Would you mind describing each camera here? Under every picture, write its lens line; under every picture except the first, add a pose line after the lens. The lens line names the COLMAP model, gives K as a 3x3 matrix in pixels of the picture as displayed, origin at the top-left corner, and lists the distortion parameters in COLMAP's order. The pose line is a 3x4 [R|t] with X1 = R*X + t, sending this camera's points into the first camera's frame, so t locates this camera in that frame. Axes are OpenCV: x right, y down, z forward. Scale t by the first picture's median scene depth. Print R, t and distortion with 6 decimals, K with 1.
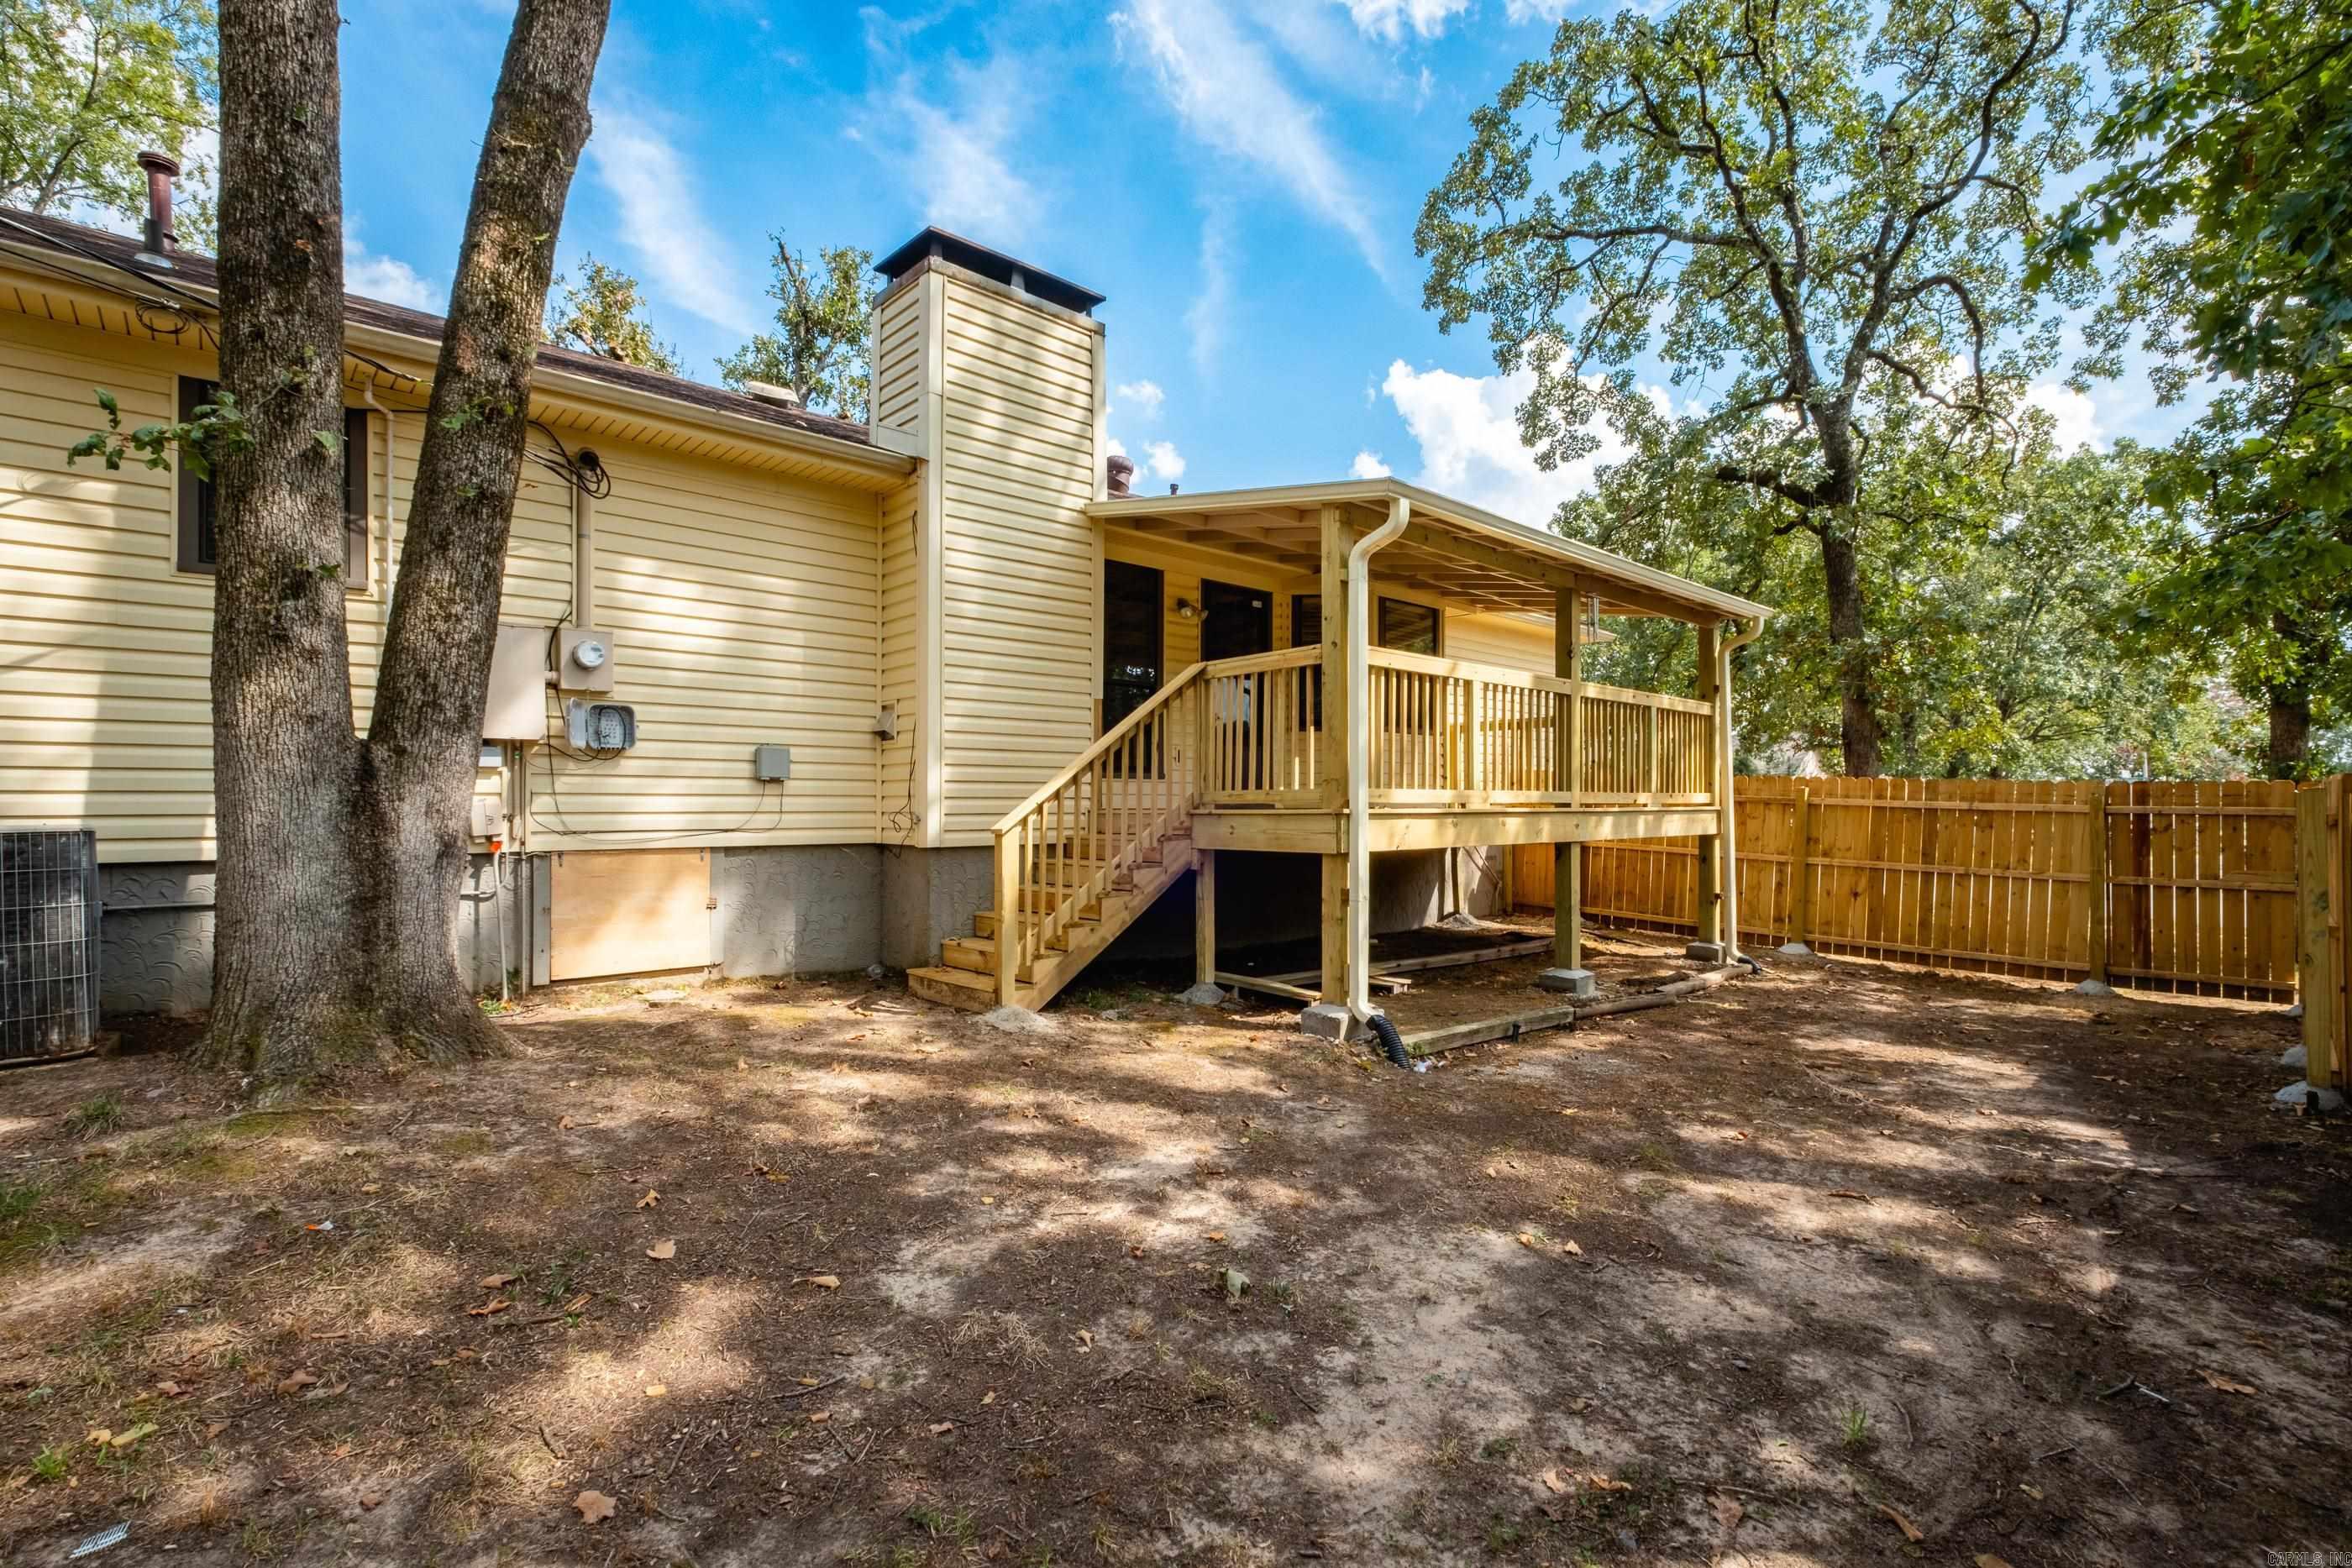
lens RADIAL K [[1061.6, 0, 1175.6], [0, 1061.6, 791.6], [0, 0, 1]] dist [0.005672, -0.004983]
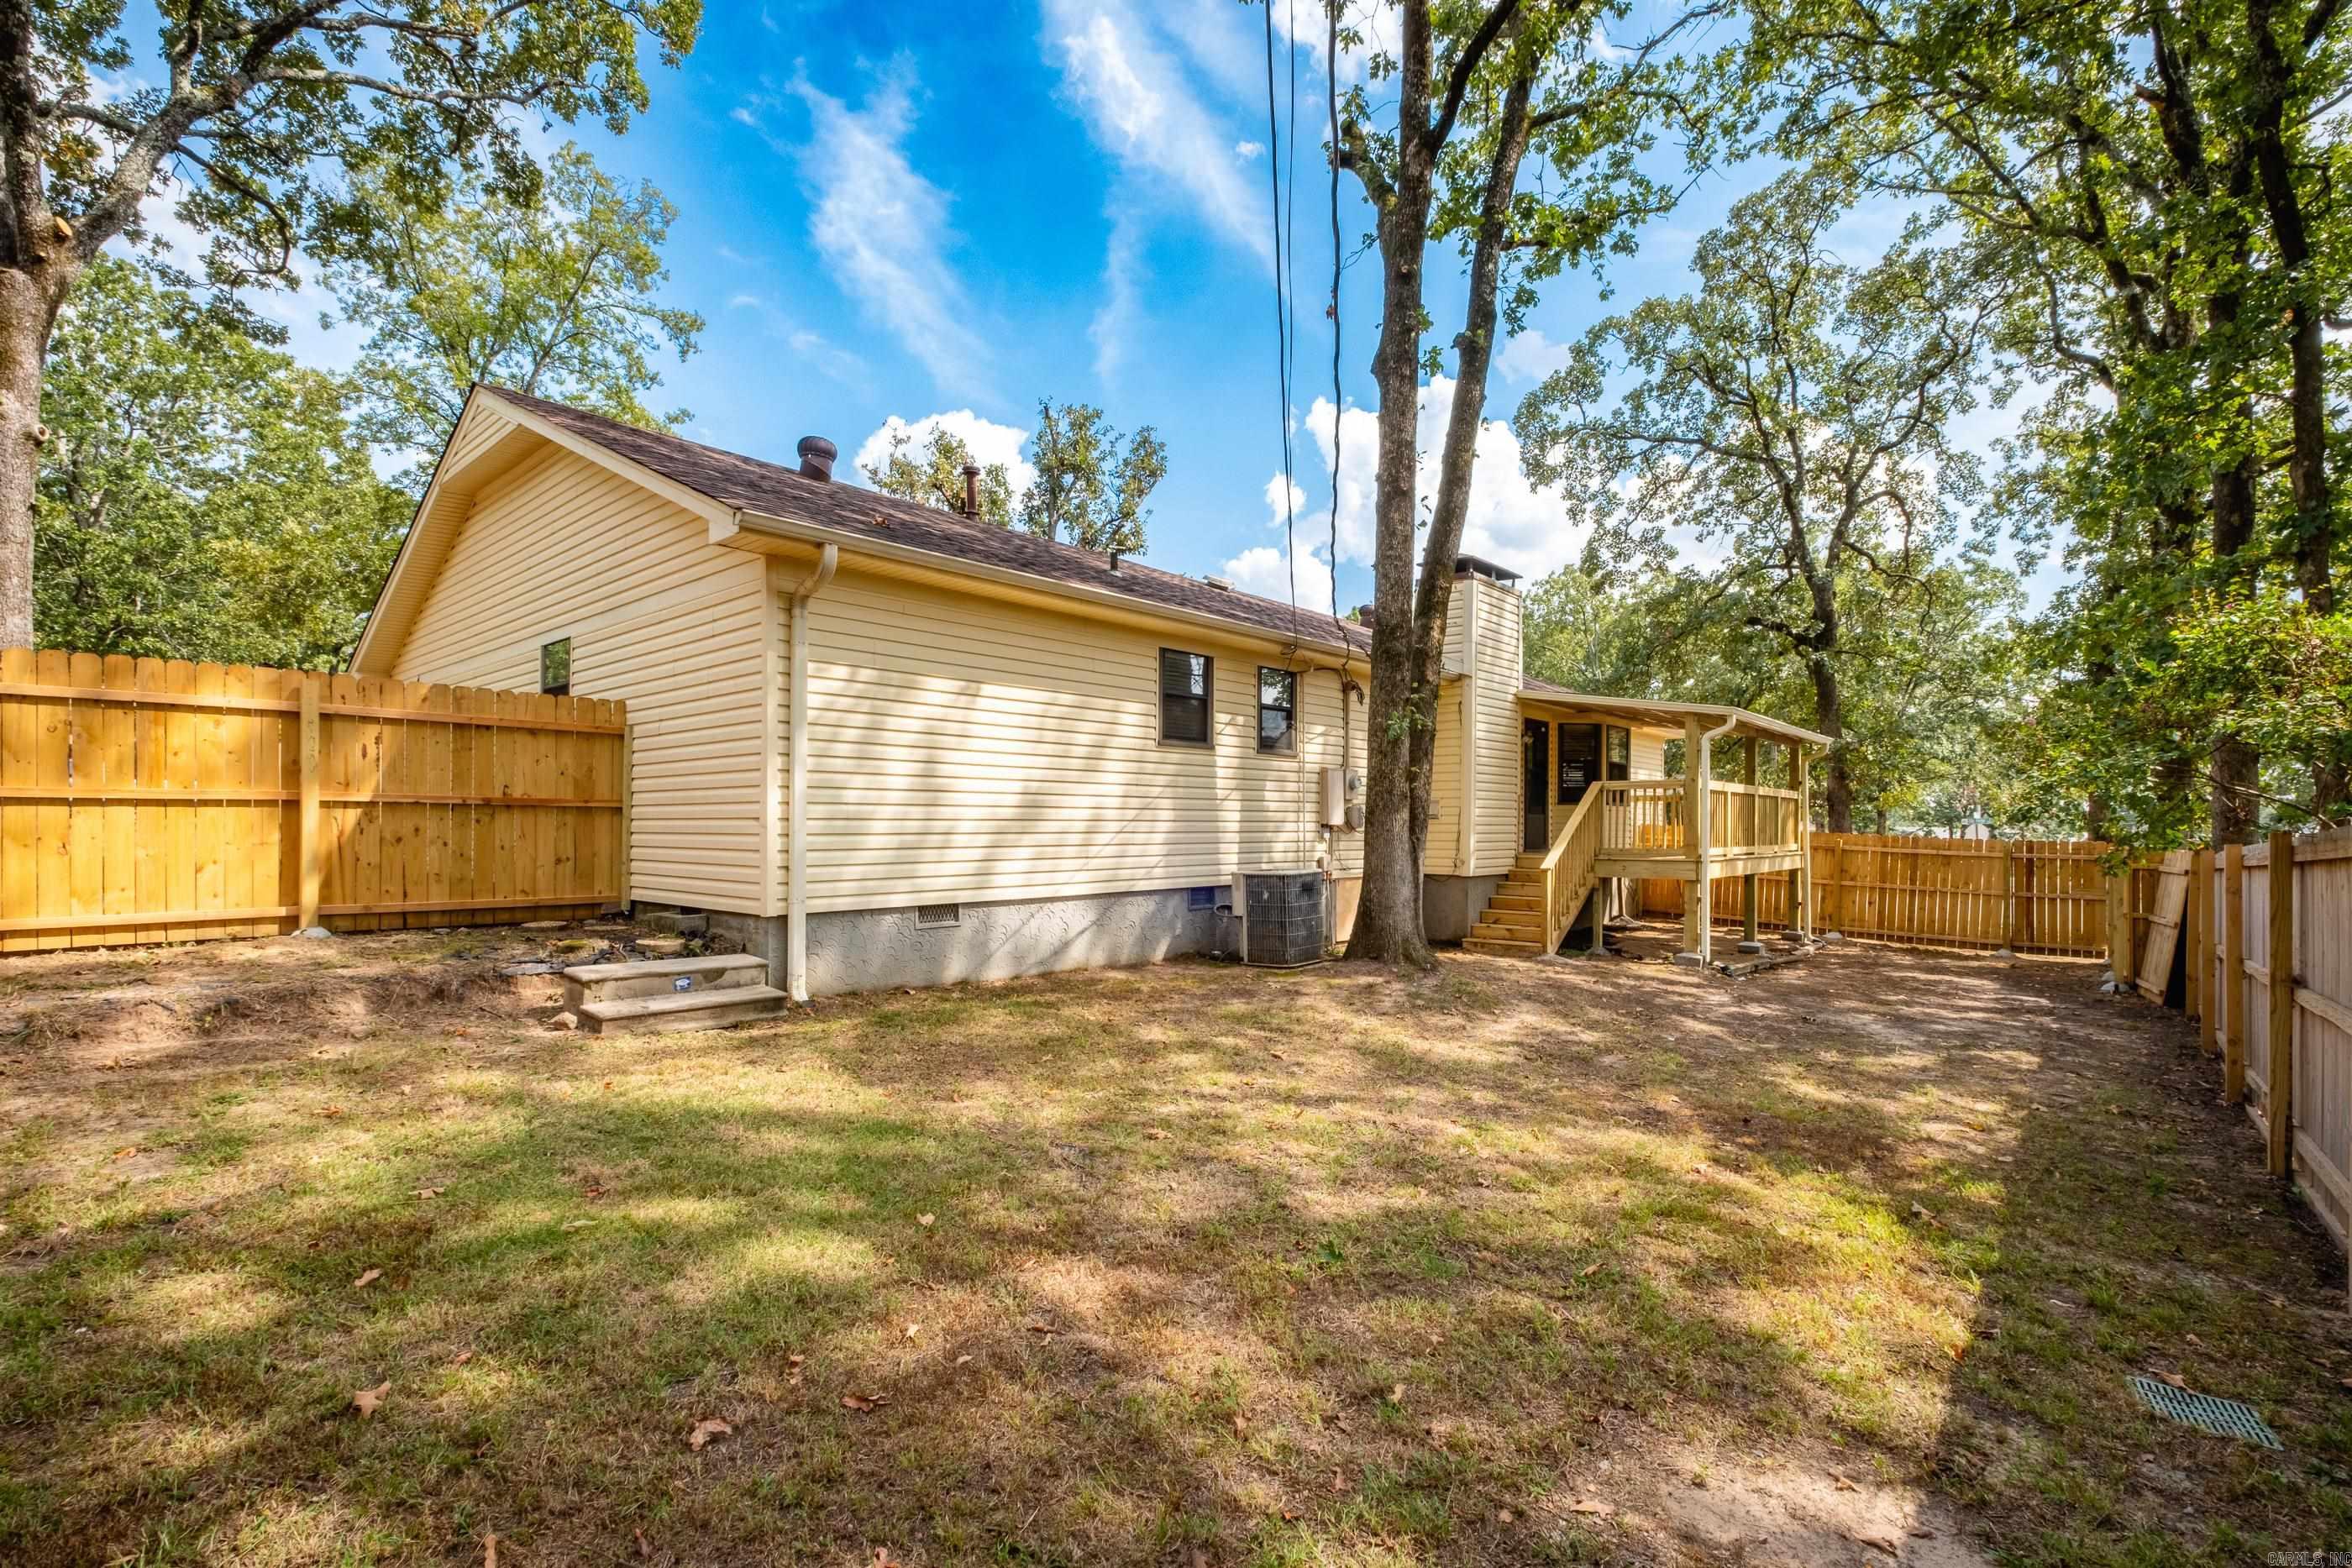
lens RADIAL K [[1061.6, 0, 1168.3], [0, 1061.6, 802.1], [0, 0, 1]] dist [0.005672, -0.004983]
pose [[0.994902, 0.014915, 0.099742, -0.412086], [-0.015179, 0.999883, 0.001888, -0.032960], [-0.099702, -0.003393, 0.995012, -0.371637]]
